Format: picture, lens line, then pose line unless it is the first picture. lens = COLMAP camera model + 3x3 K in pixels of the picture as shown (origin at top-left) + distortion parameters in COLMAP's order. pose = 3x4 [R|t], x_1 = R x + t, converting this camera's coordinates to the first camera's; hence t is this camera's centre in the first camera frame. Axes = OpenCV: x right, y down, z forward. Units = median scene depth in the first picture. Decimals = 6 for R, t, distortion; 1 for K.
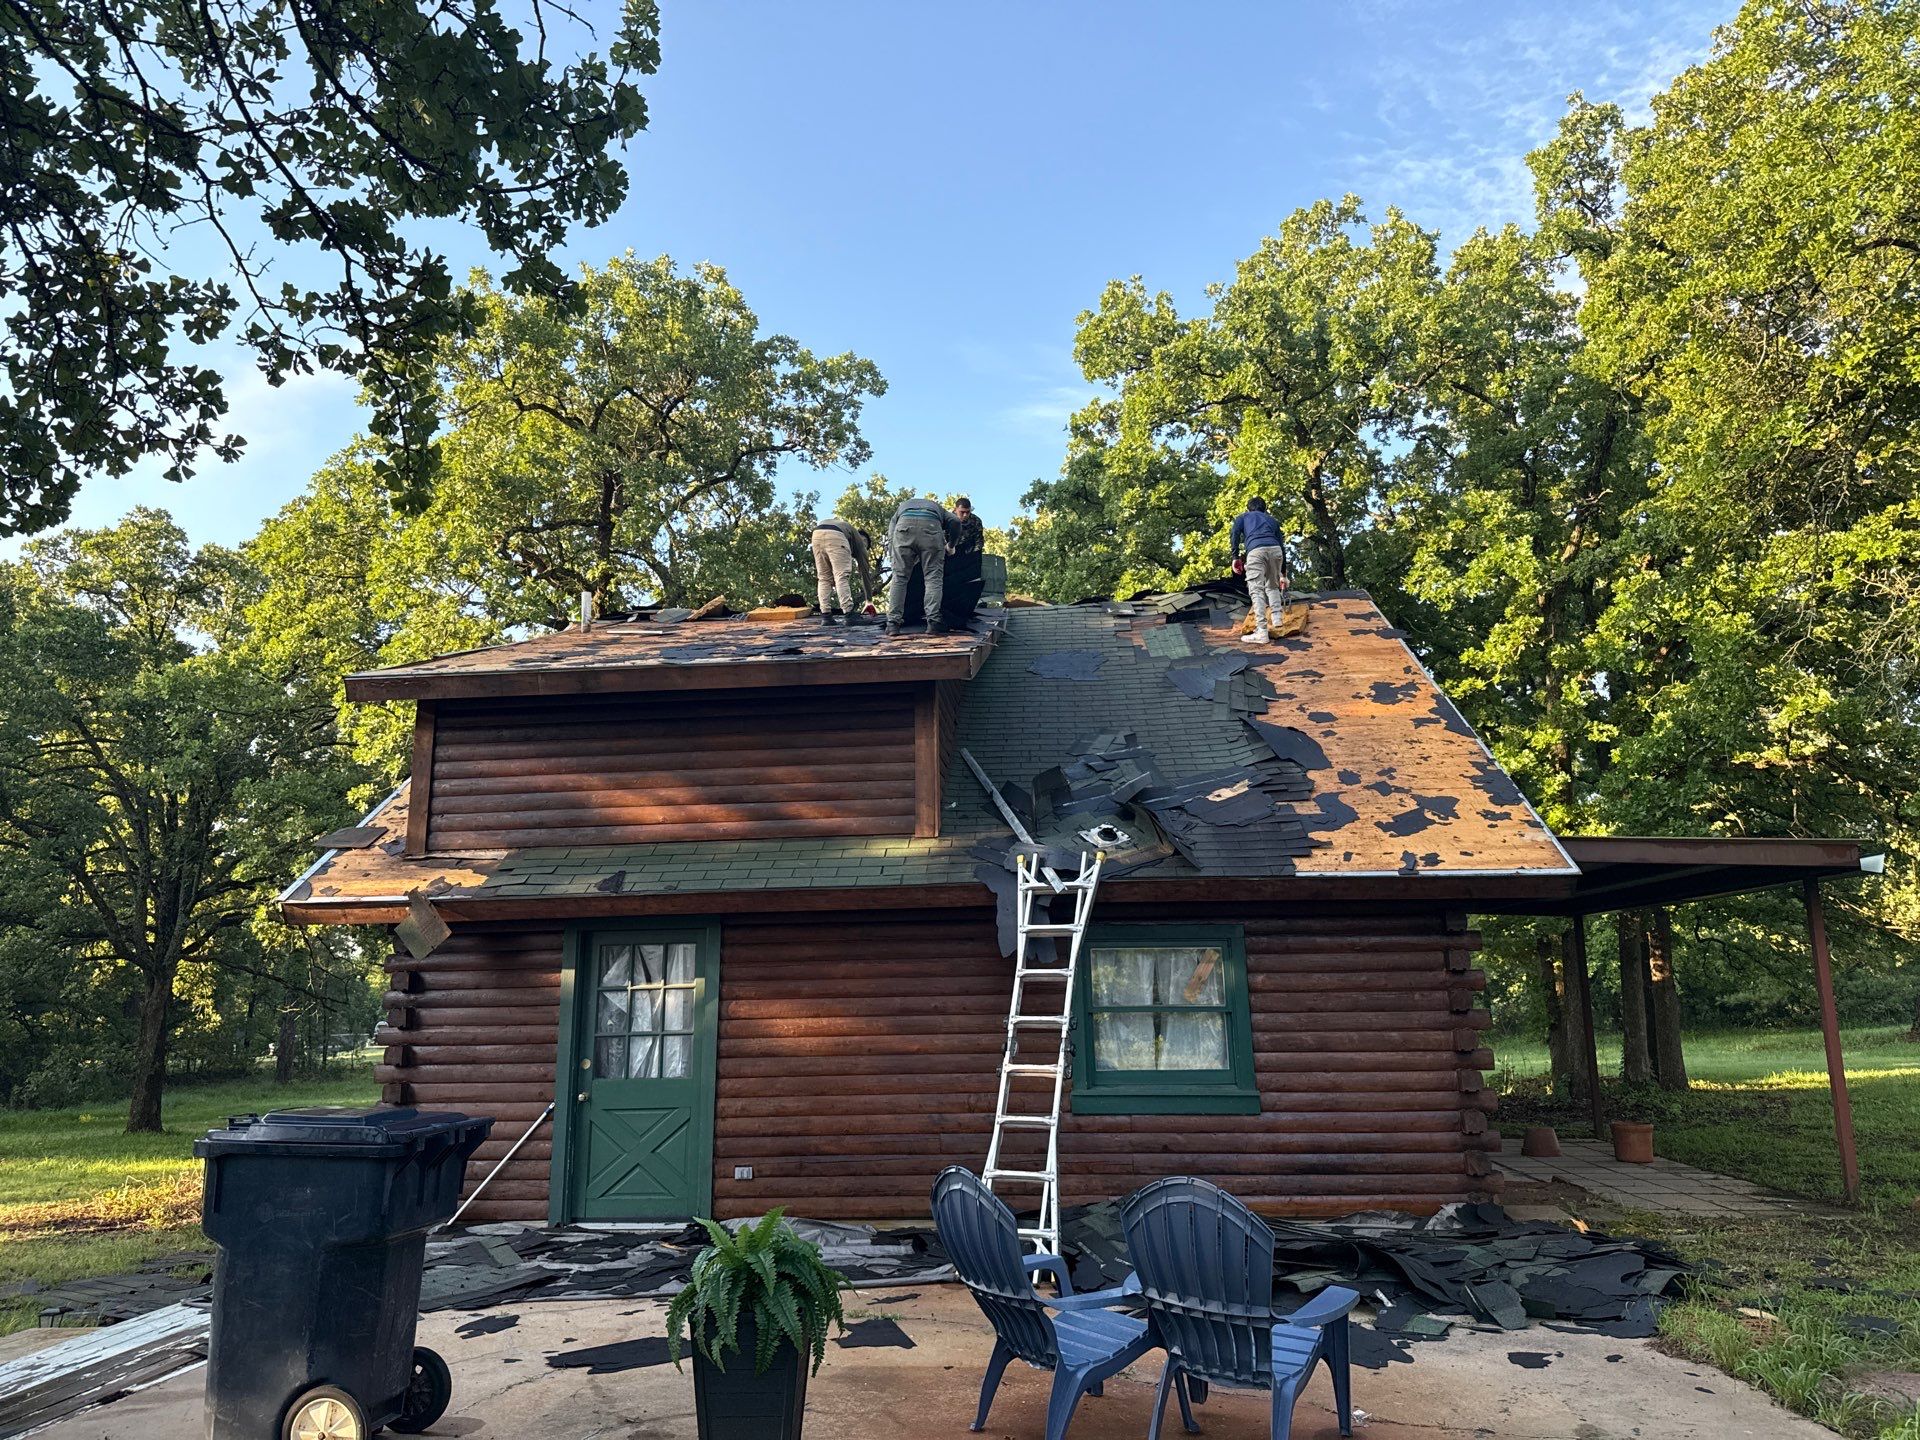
lens RADIAL K [[1368.0, 0, 972.3], [0, 1368.0, 713.6], [0, 0, 1]] dist [0.005640, -0.003614]
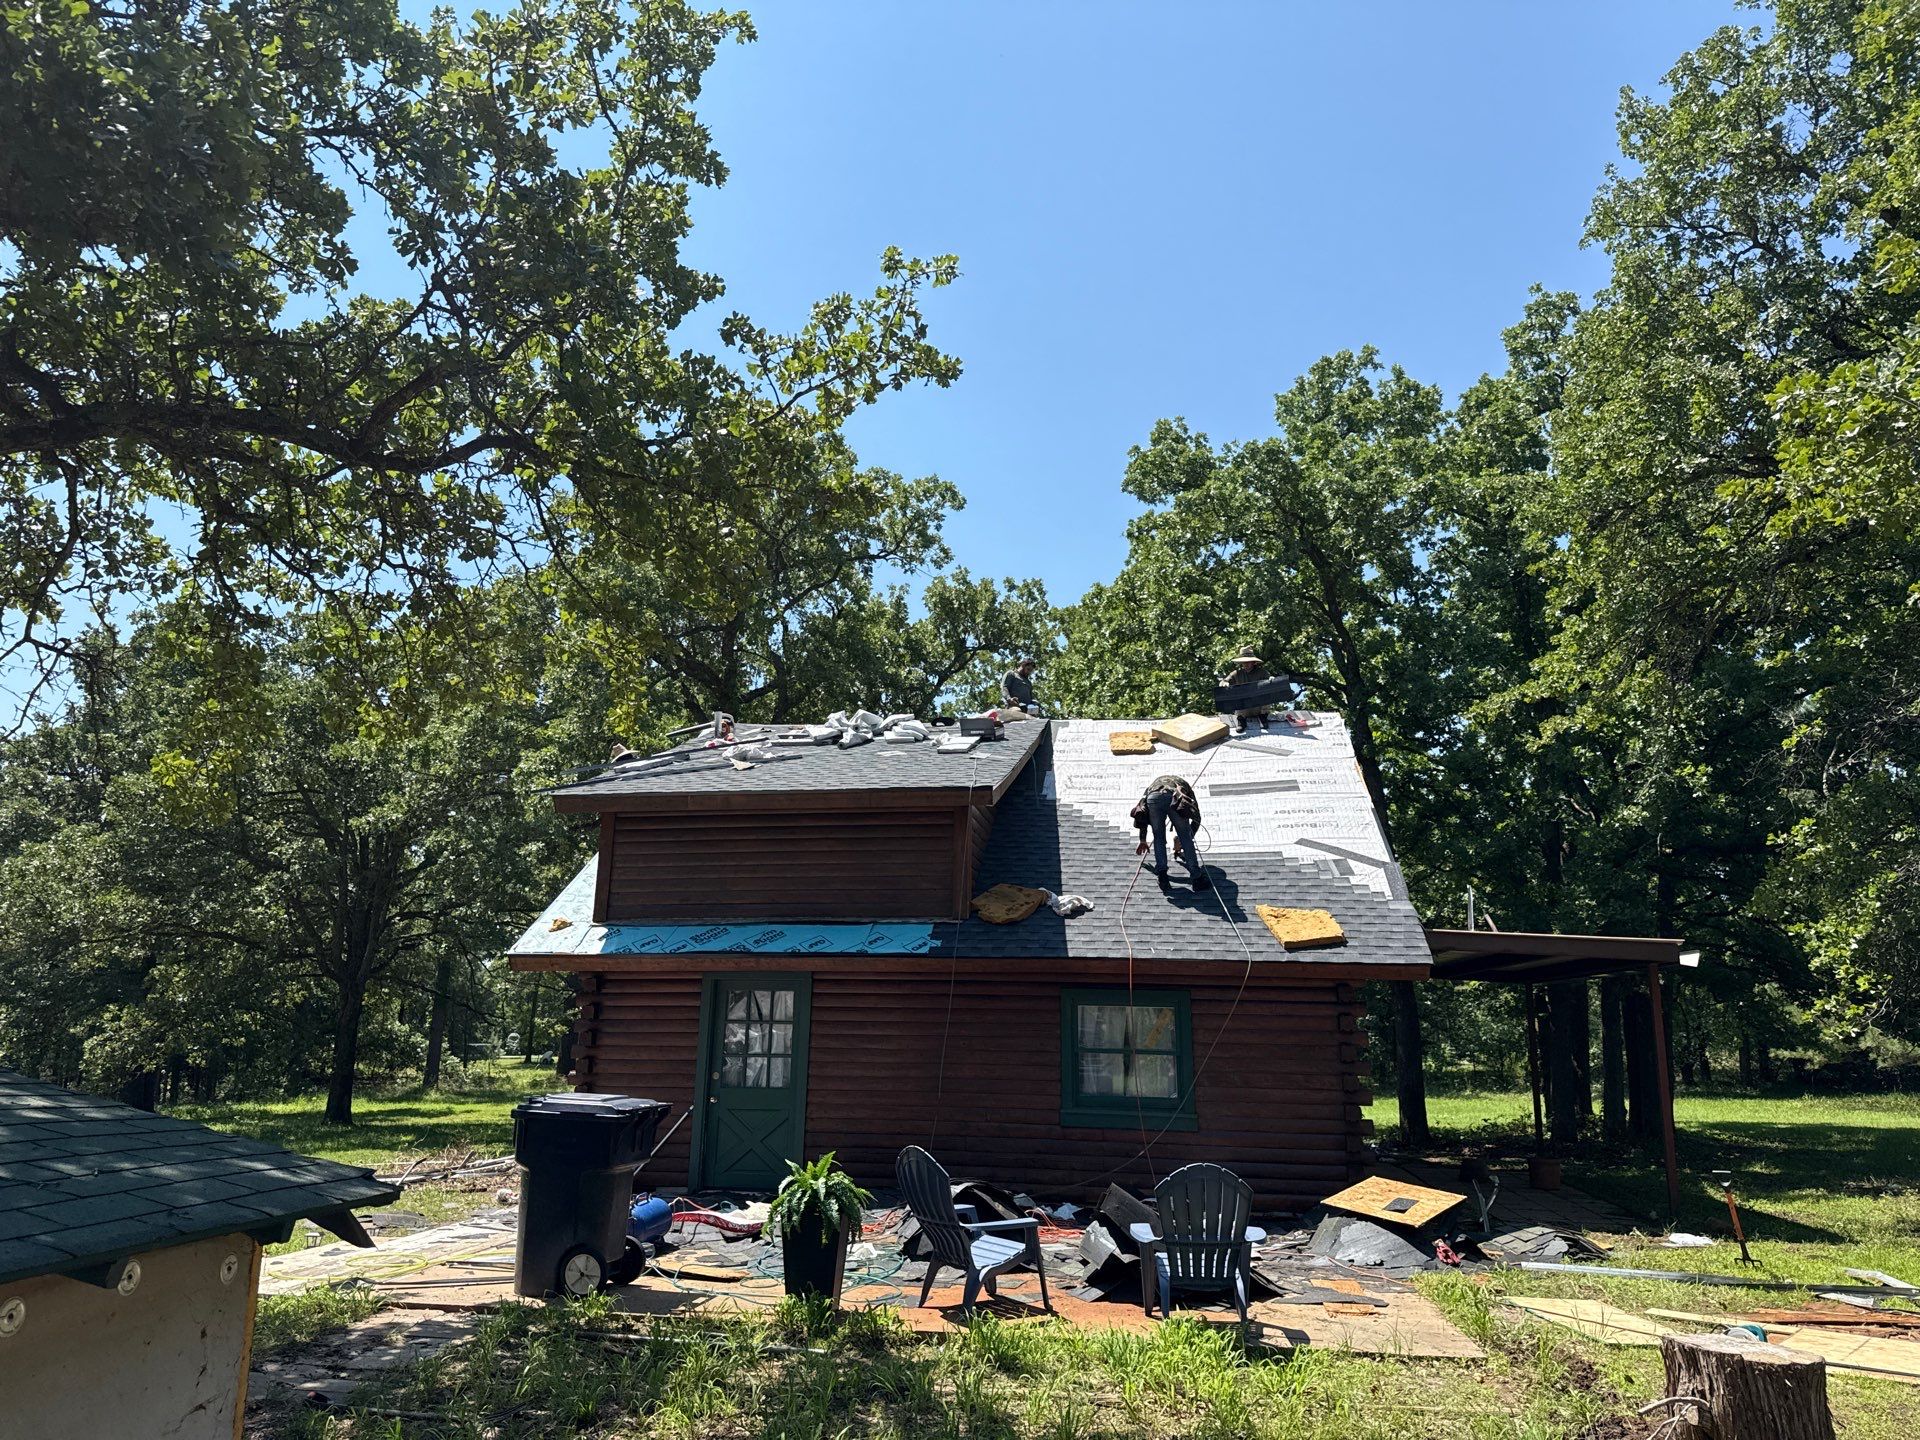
lens RADIAL K [[1358.8, 0, 930.8], [0, 1358.8, 702.3], [0, 0, 1]] dist [0.064034, -0.085345]
pose [[0.994167, 0.007728, -0.107573, 0.089226], [-0.011218, 0.999429, -0.031872, -0.088544], [0.107266, 0.032893, 0.993686, -0.401175]]
